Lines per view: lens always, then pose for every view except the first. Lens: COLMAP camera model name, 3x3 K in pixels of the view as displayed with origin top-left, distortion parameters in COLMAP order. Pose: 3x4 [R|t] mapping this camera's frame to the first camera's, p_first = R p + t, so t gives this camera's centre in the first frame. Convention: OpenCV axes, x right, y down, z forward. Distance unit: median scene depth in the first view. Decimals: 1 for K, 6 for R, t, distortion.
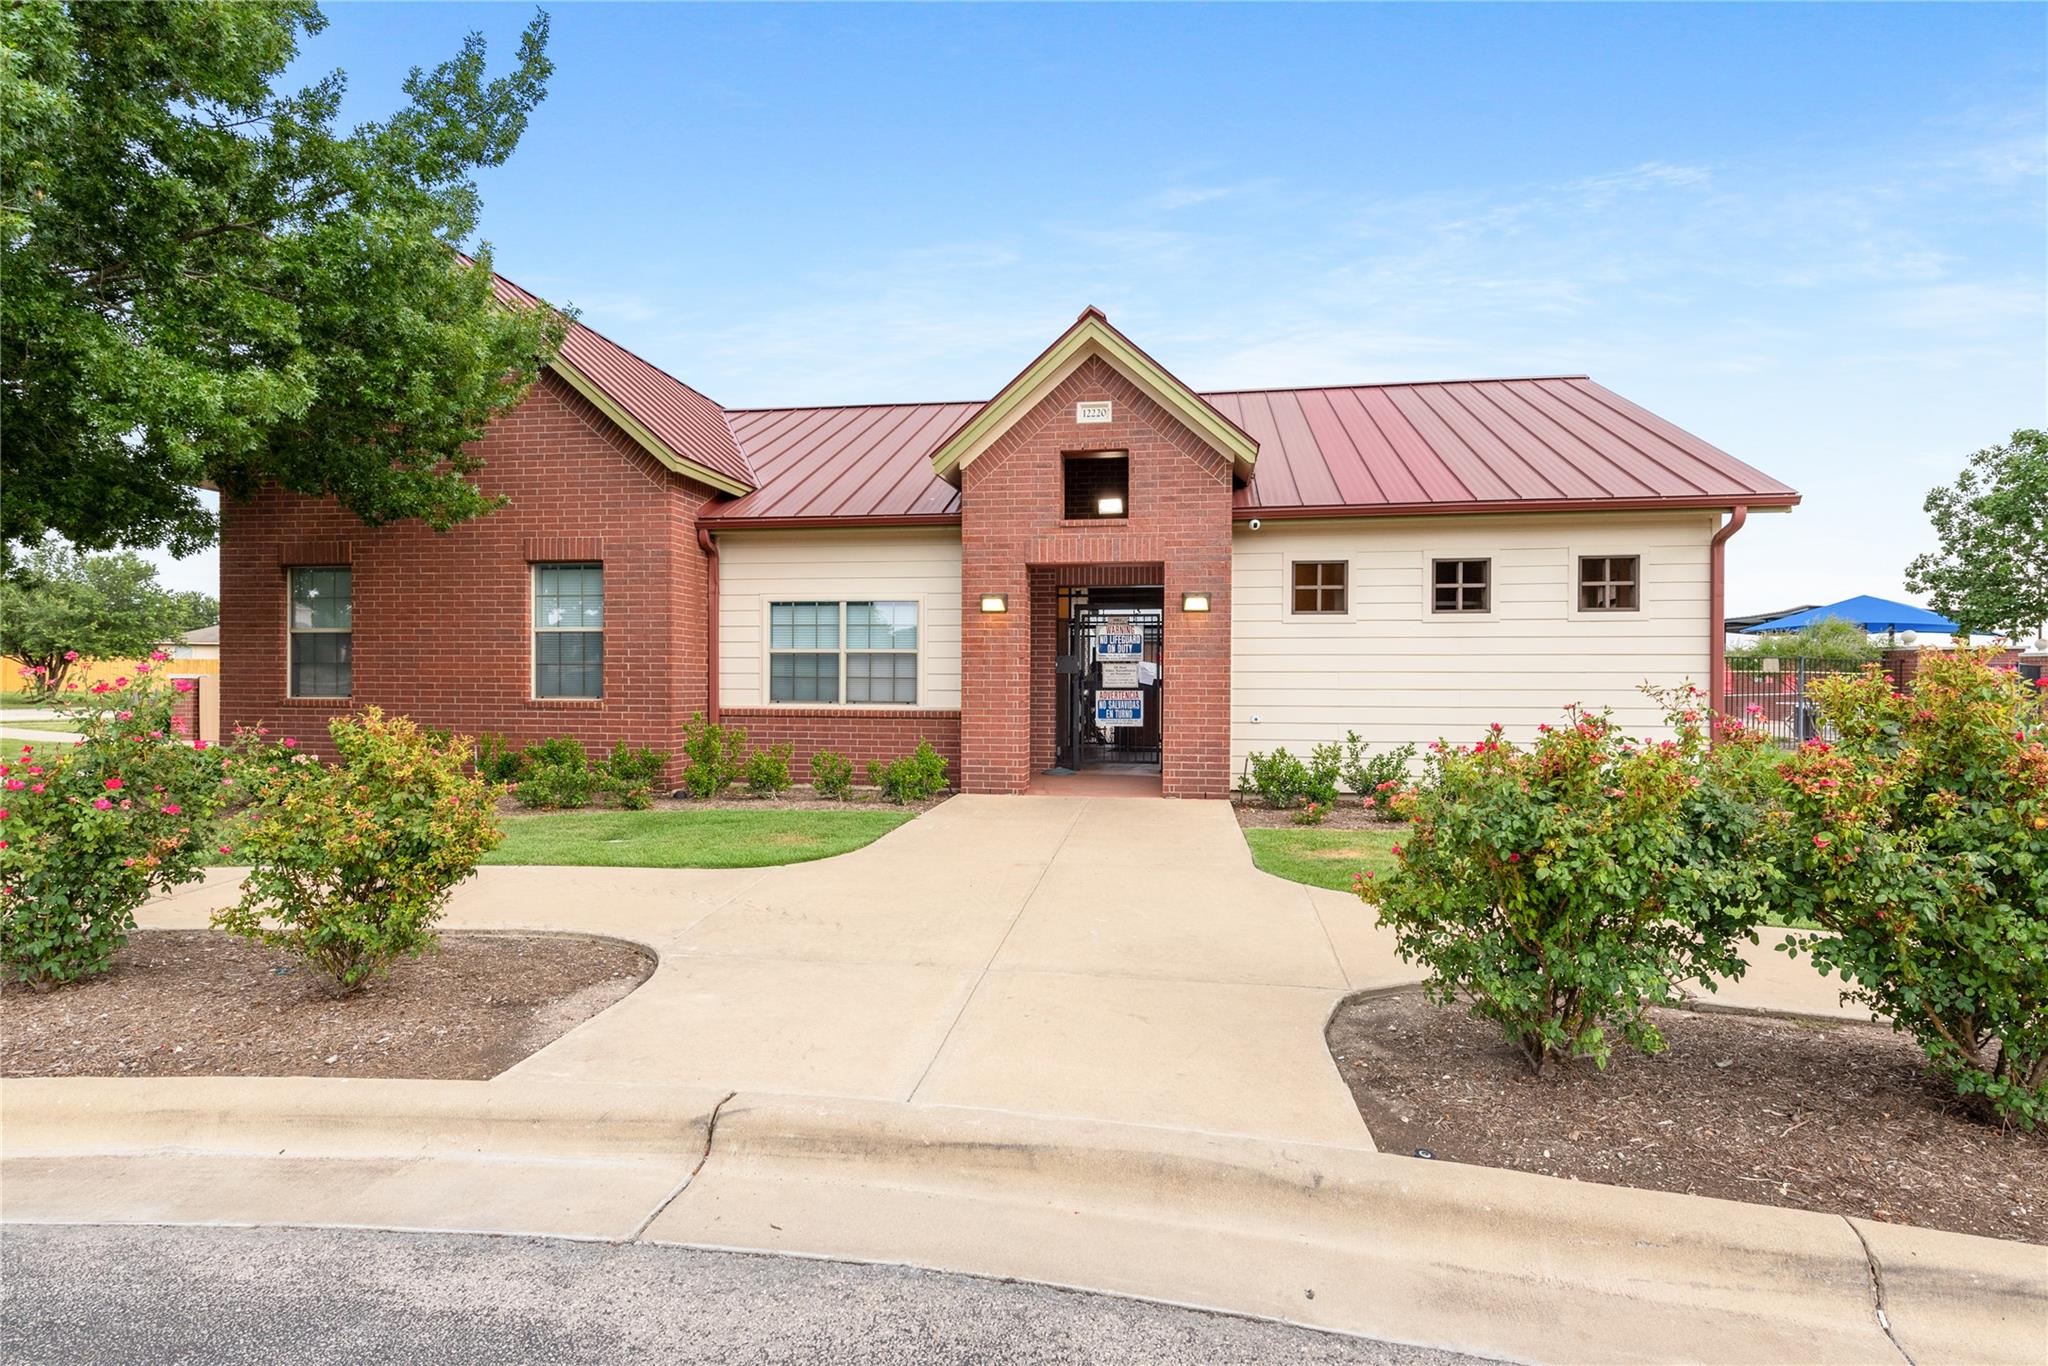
lens RADIAL K [[1093.7, 0, 1075.7], [0, 1093.7, 681.1], [0, 0, 1]] dist [0.017374, -0.001020]
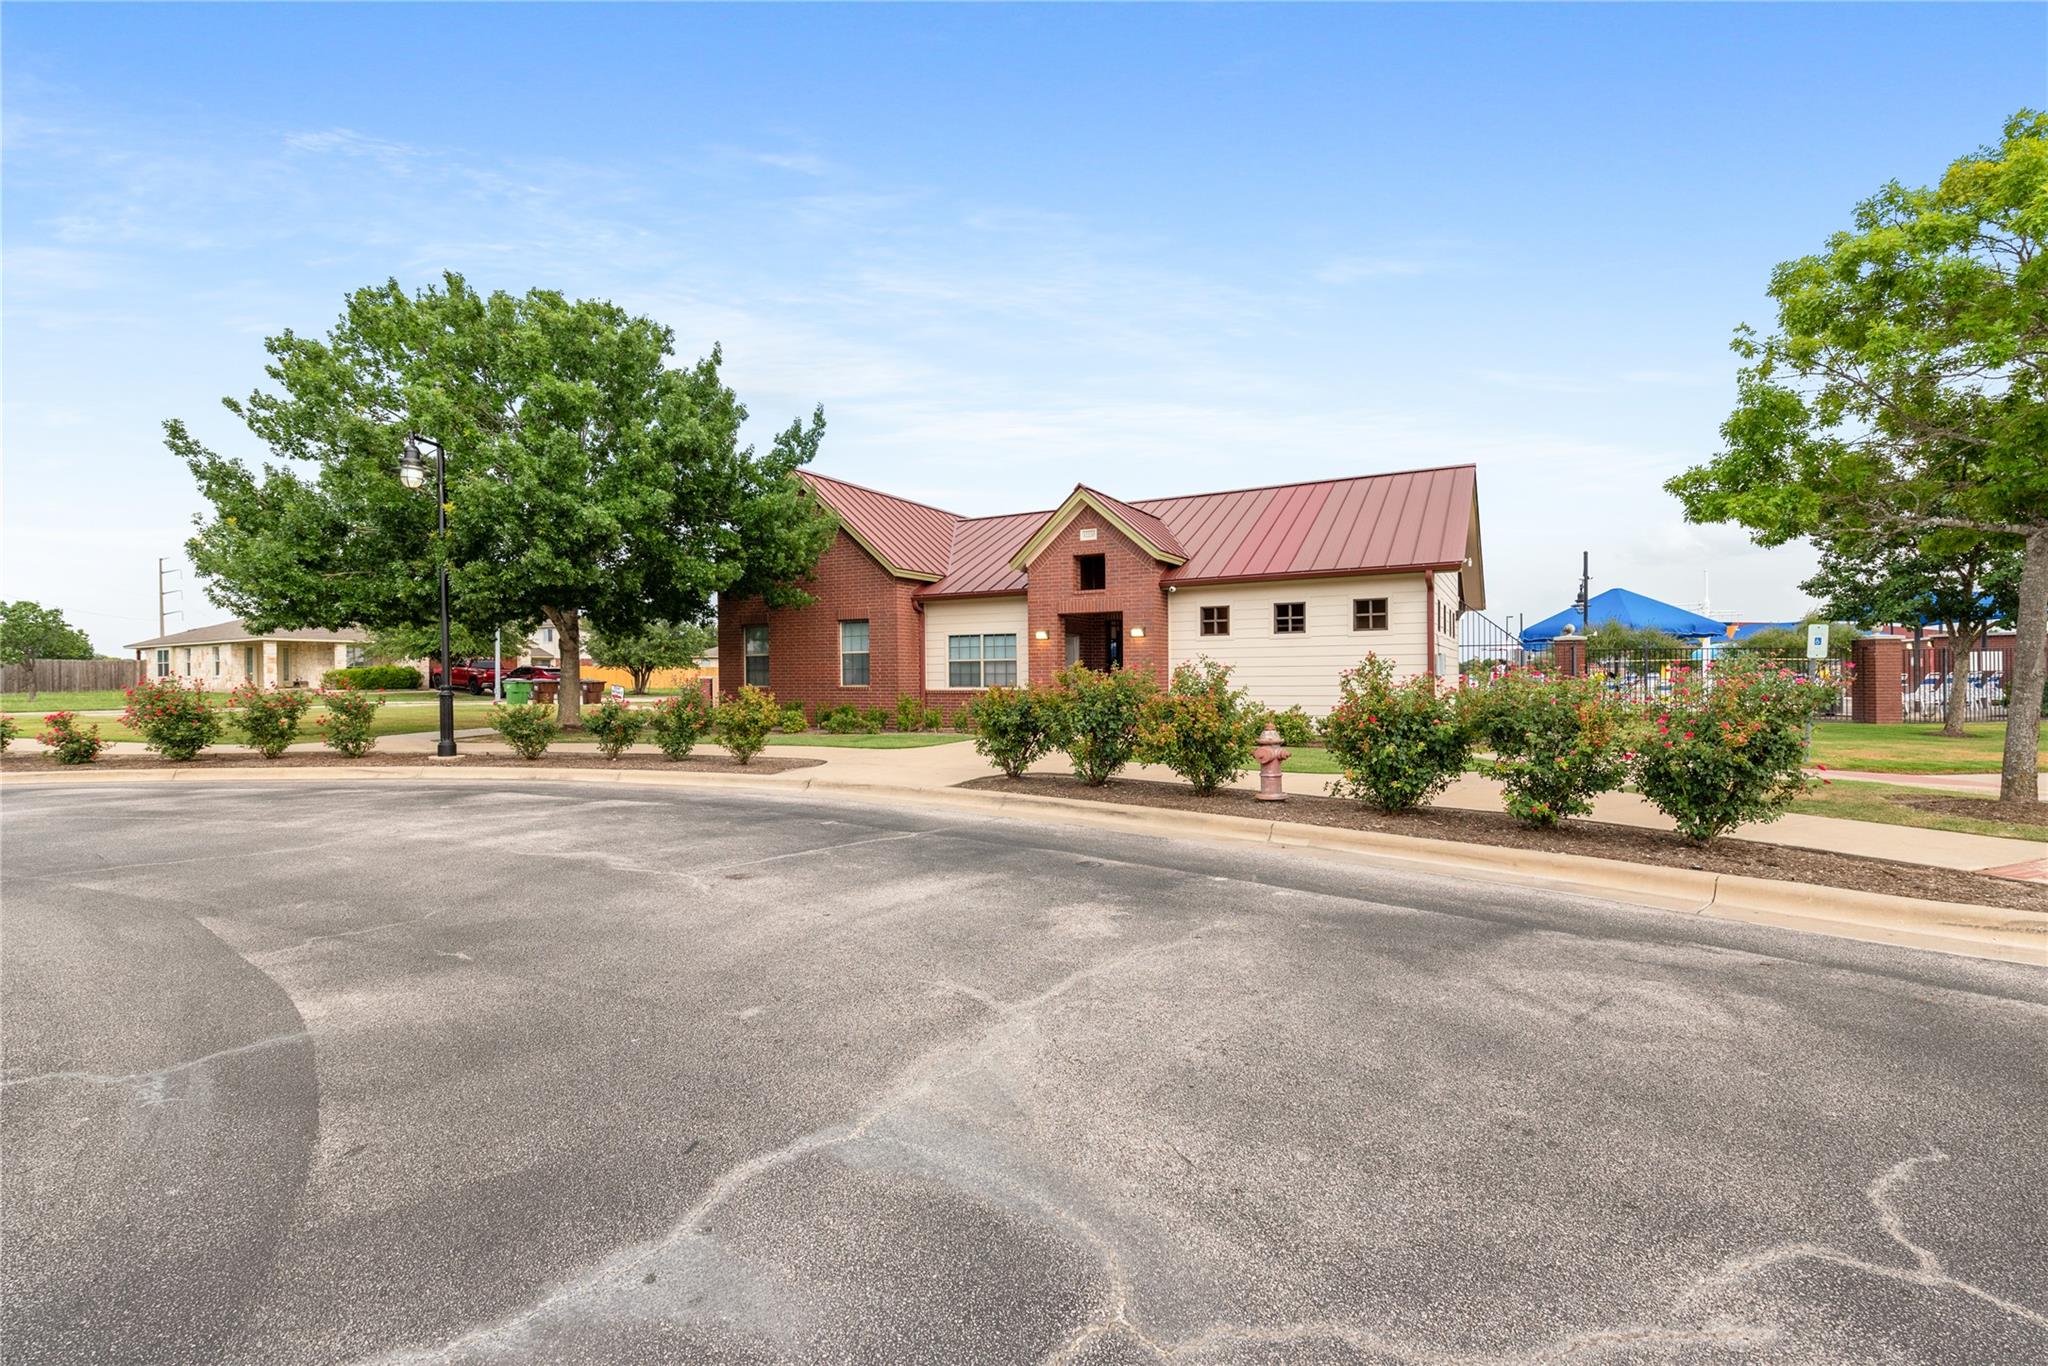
lens RADIAL K [[910.6, 0, 1032.2], [0, 910.6, 685.4], [0, 0, 1]] dist [0.003964, -0.001679]
pose [[0.943988, -0.009378, -0.329845, 0.431028], [0.012848, 0.999883, 0.008341, 0.005425], [0.329728, -0.012111, 0.943998, -0.529566]]
